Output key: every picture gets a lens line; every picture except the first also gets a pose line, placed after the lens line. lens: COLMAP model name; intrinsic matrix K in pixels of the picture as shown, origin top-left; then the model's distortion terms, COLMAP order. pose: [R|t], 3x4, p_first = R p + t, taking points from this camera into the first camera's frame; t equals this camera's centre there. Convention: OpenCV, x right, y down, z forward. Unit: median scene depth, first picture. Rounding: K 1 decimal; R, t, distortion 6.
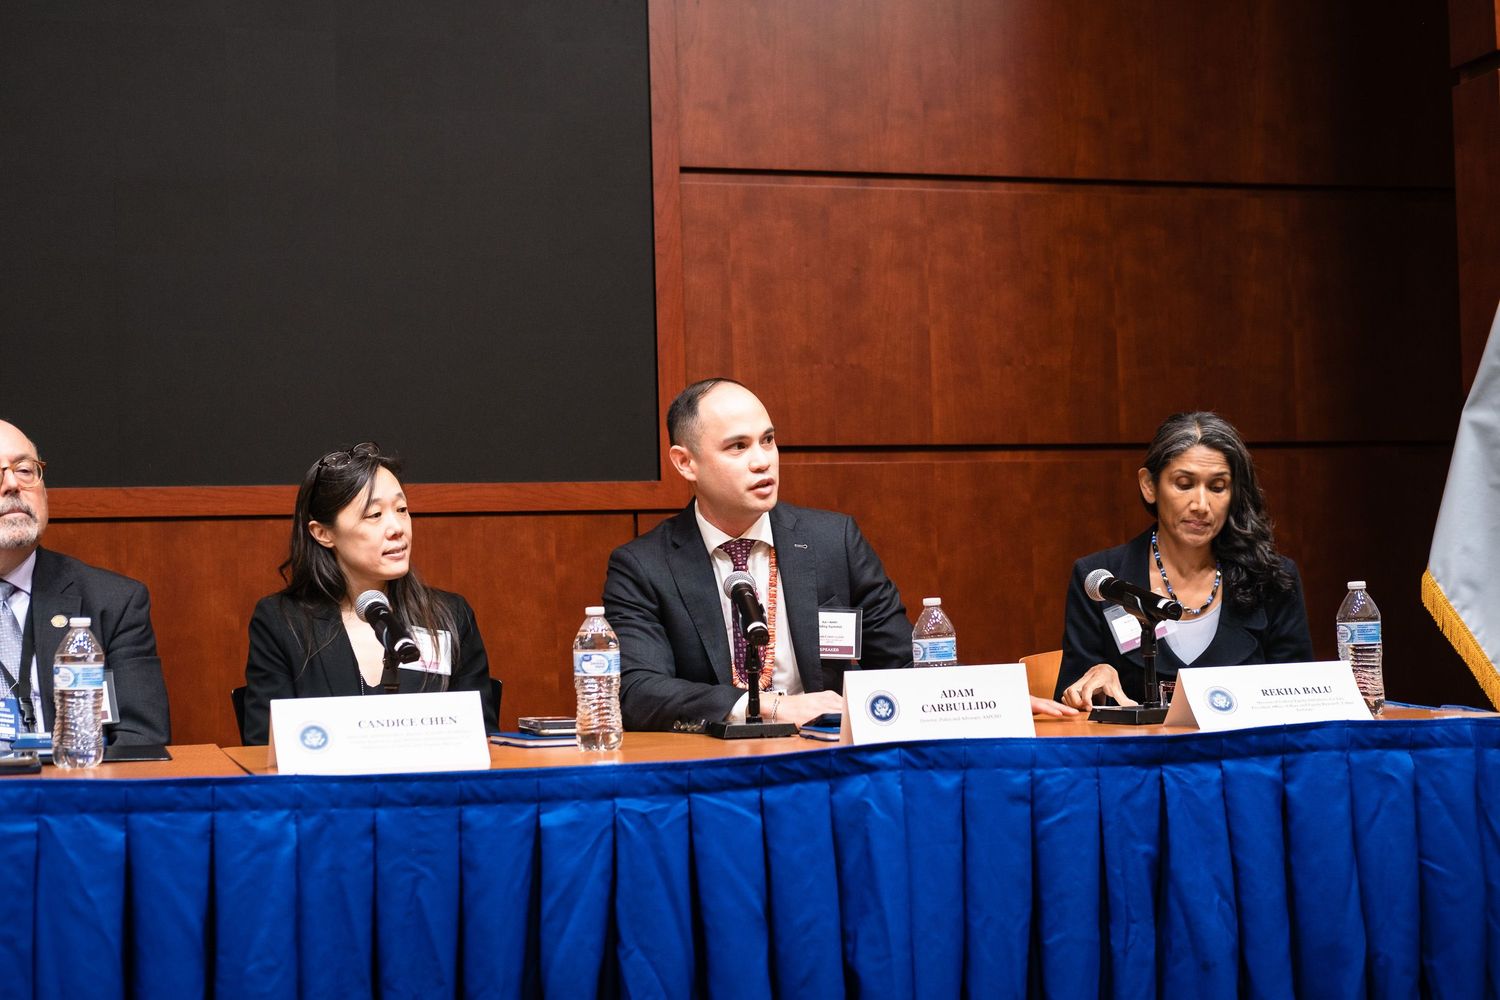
lens RADIAL K [[2393.3, 0, 750.0], [0, 2393.3, 500.0], [0, 0, 1]] dist [-0.251499, 1.582433]
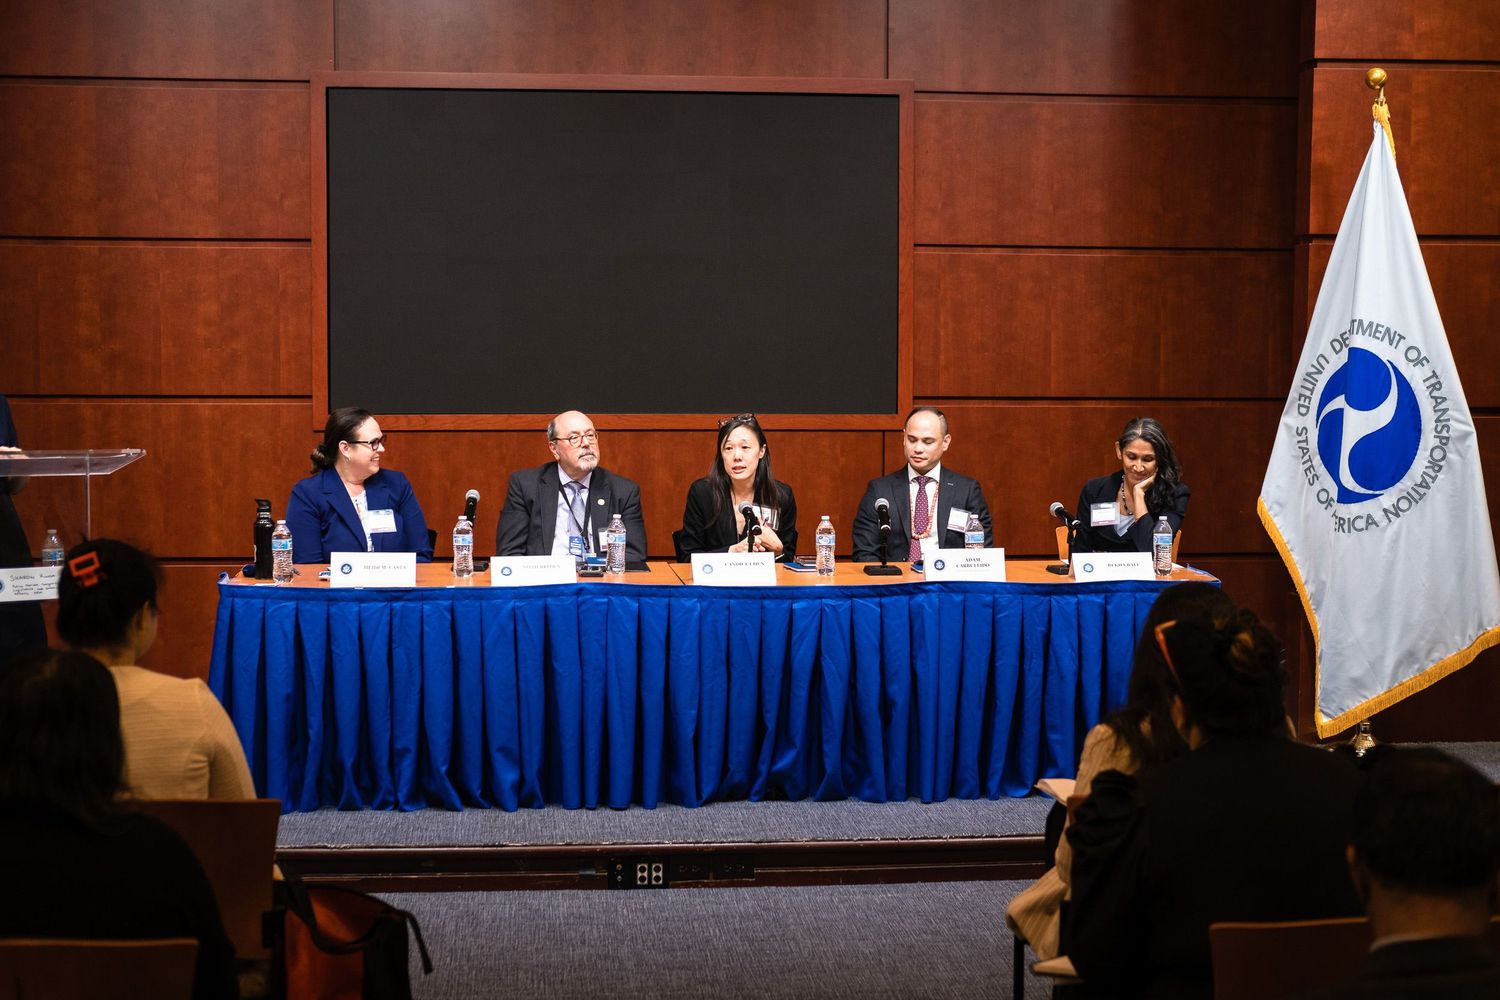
lens RADIAL K [[2393.3, 0, 750.0], [0, 2393.3, 500.0], [0, 0, 1]] dist [-0.251499, 1.582433]
pose [[0.984962, 0.046691, -0.166344, 0.264348], [-0.027147, 0.992657, 0.117879, -0.257325], [0.170627, -0.111591, 0.978996, -1.391461]]
